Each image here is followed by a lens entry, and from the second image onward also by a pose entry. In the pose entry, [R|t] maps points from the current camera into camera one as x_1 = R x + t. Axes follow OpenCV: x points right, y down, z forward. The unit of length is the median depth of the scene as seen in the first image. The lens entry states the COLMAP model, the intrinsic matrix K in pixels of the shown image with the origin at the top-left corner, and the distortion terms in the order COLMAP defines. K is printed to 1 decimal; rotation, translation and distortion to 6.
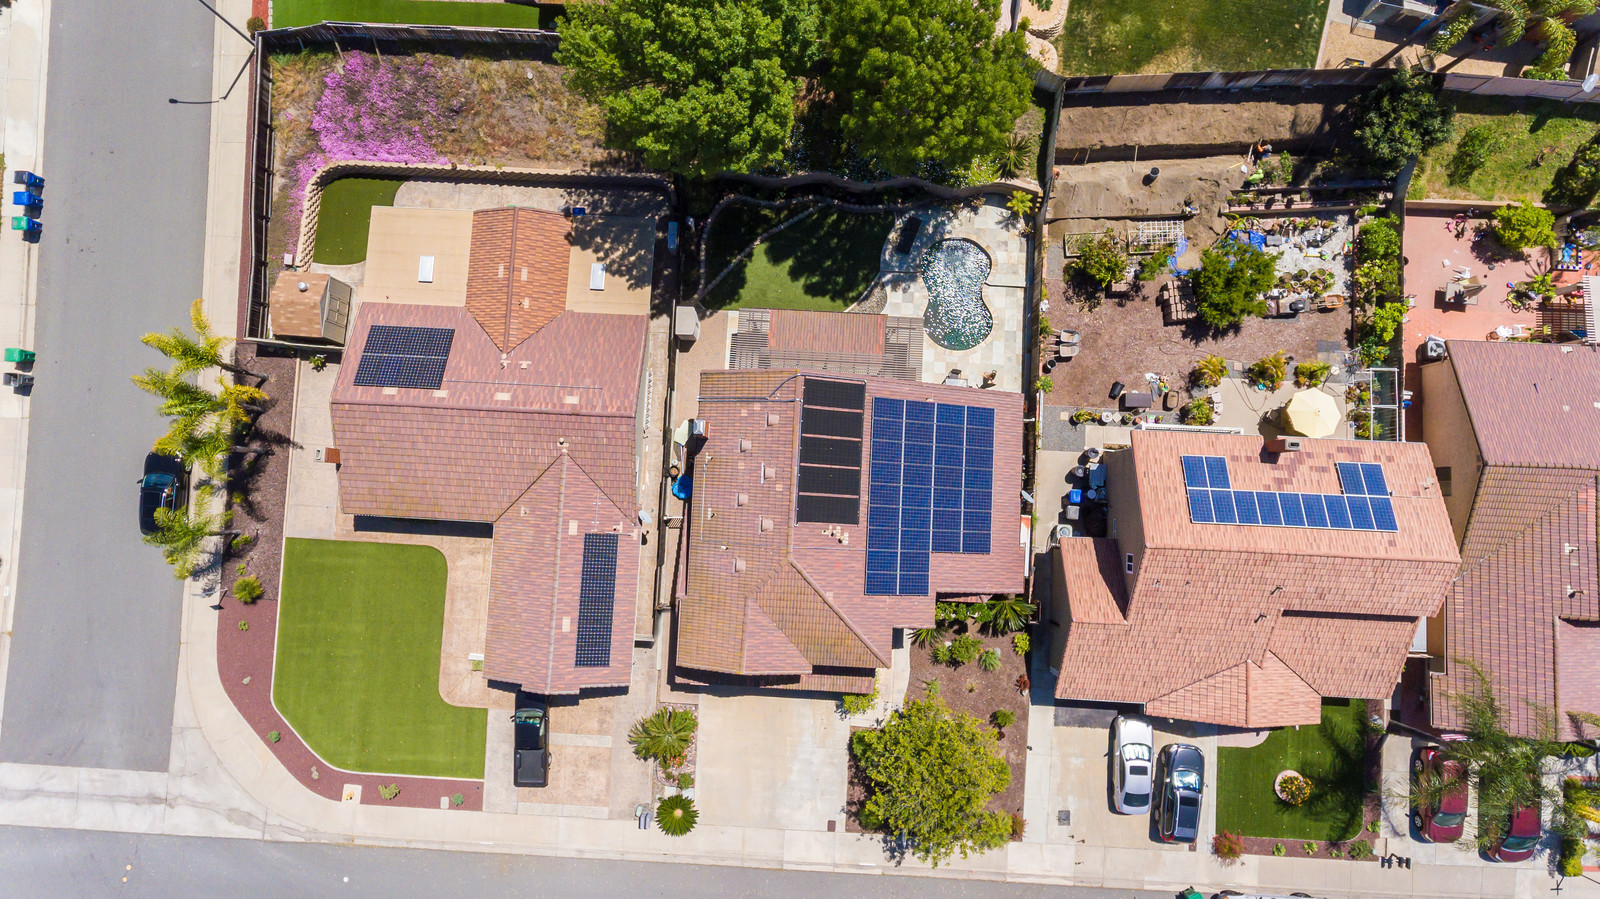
lens RADIAL K [[939.3, 0, 790.5], [0, 939.3, 414.1], [0, 0, 1]] dist [-0.004712, 0.001700]
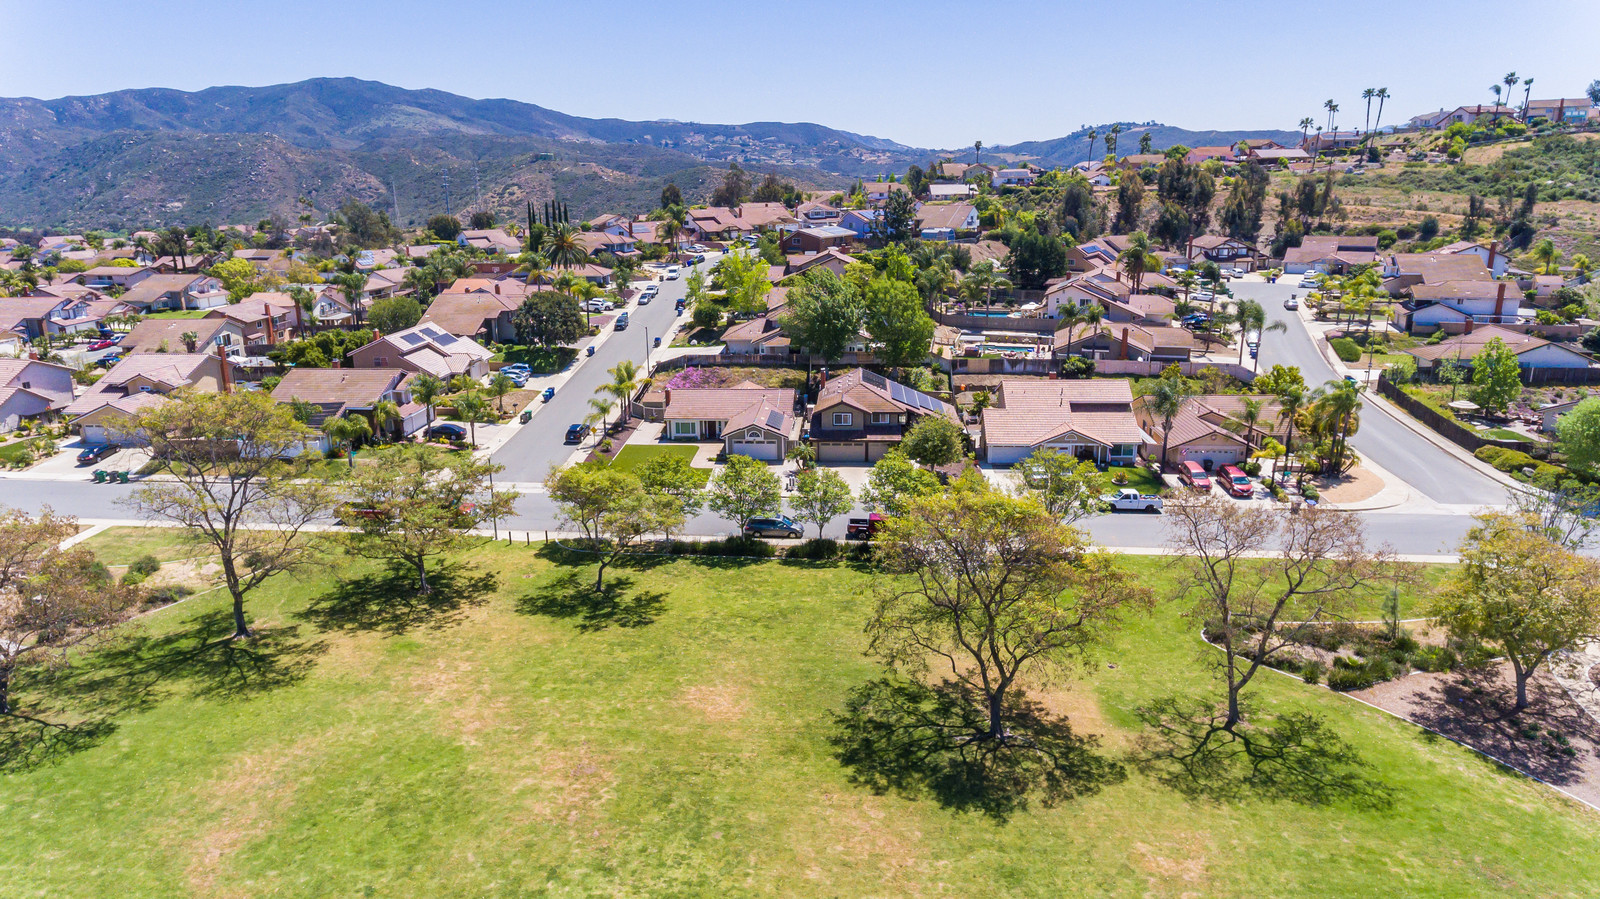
lens RADIAL K [[939.3, 0, 790.5], [0, 939.3, 414.1], [0, 0, 1]] dist [-0.004712, 0.001700]
pose [[0.999781, 0.007324, -0.019596, -0.117495], [-0.020916, 0.331567, -0.943200, 2.187559], [-0.000410, 0.943403, 0.331648, 0.216701]]
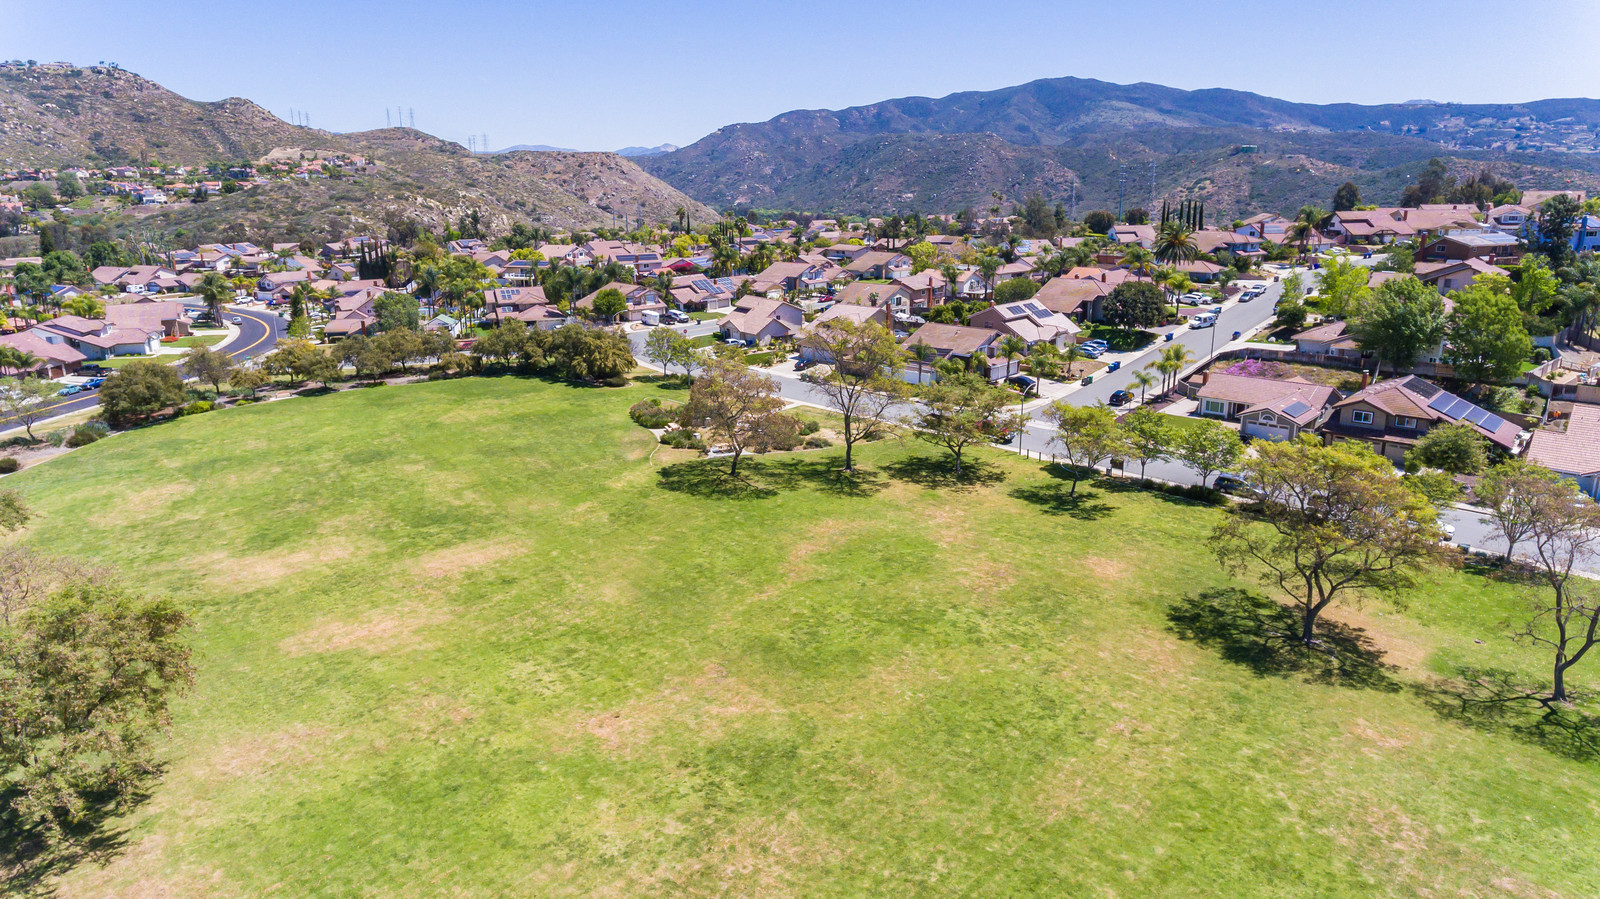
lens RADIAL K [[939.3, 0, 790.5], [0, 939.3, 414.1], [0, 0, 1]] dist [-0.004712, 0.001700]
pose [[0.755312, 0.160645, -0.635372, 0.336537], [-0.652202, 0.279398, -0.704677, 2.633885], [0.064319, 0.946642, 0.315805, 0.134522]]
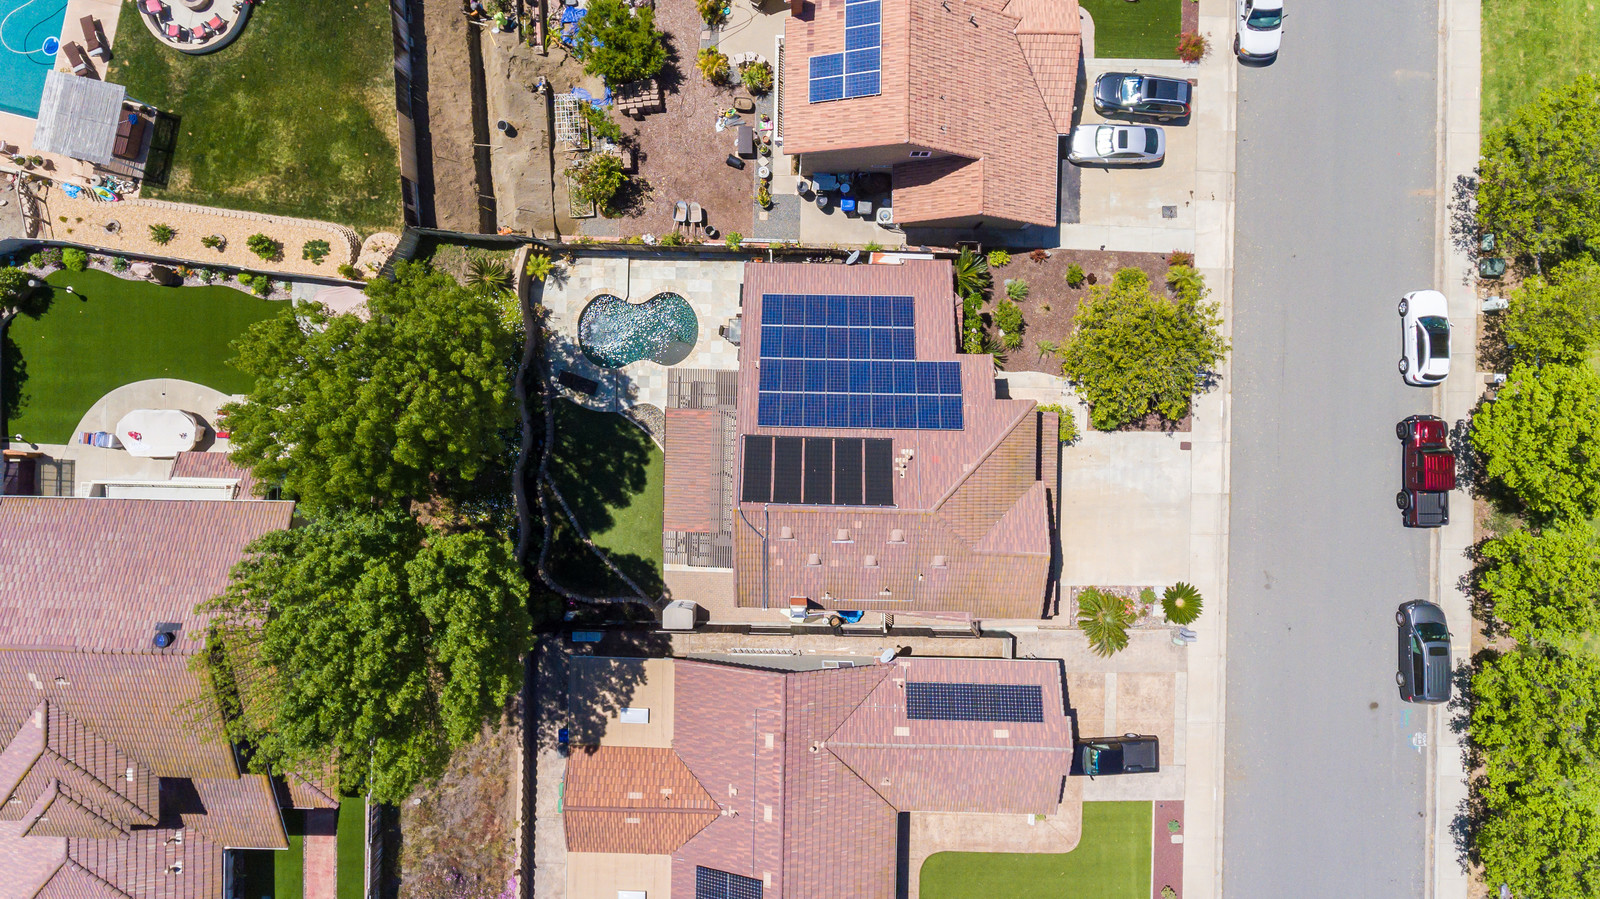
lens RADIAL K [[939.3, 0, 790.5], [0, 939.3, 414.1], [0, 0, 1]] dist [-0.004712, 0.001700]
pose [[-0.031931, -0.999456, 0.008285, 0.082449], [0.996392, -0.031179, 0.078931, -0.054070], [-0.078630, 0.010776, 0.996846, 0.044811]]
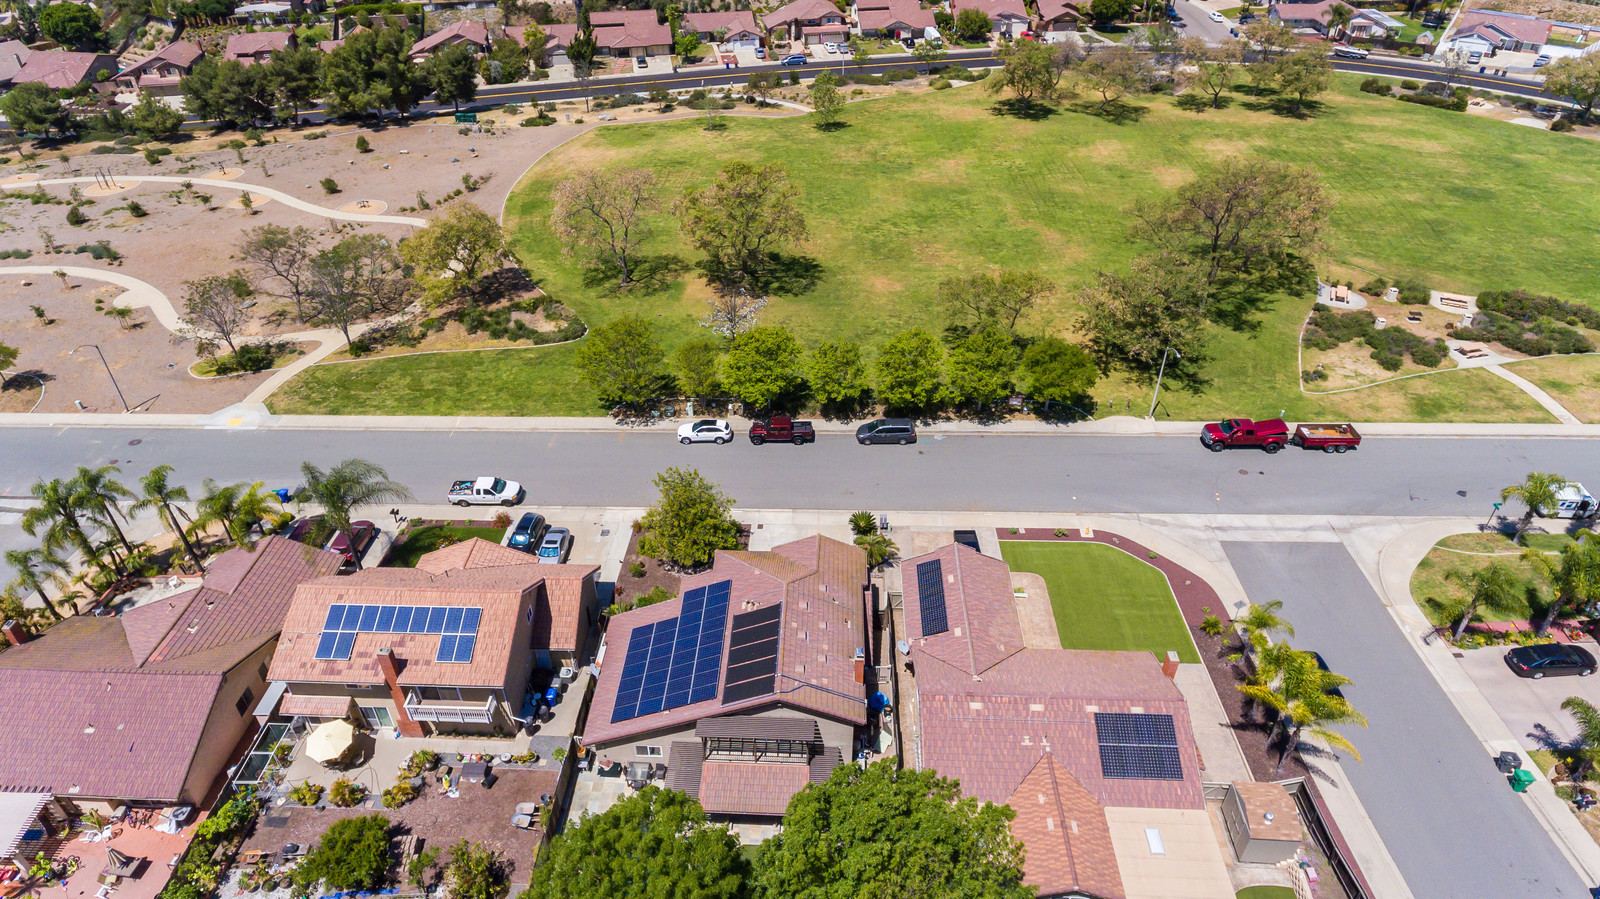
lens RADIAL K [[939.3, 0, 790.5], [0, 939.3, 414.1], [0, 0, 1]] dist [-0.004712, 0.001700]
pose [[-0.999644, 0.025172, 0.008870, -0.022149], [-0.004626, -0.490743, 0.871292, -0.783017], [0.026285, 0.870941, 0.490685, 0.106044]]
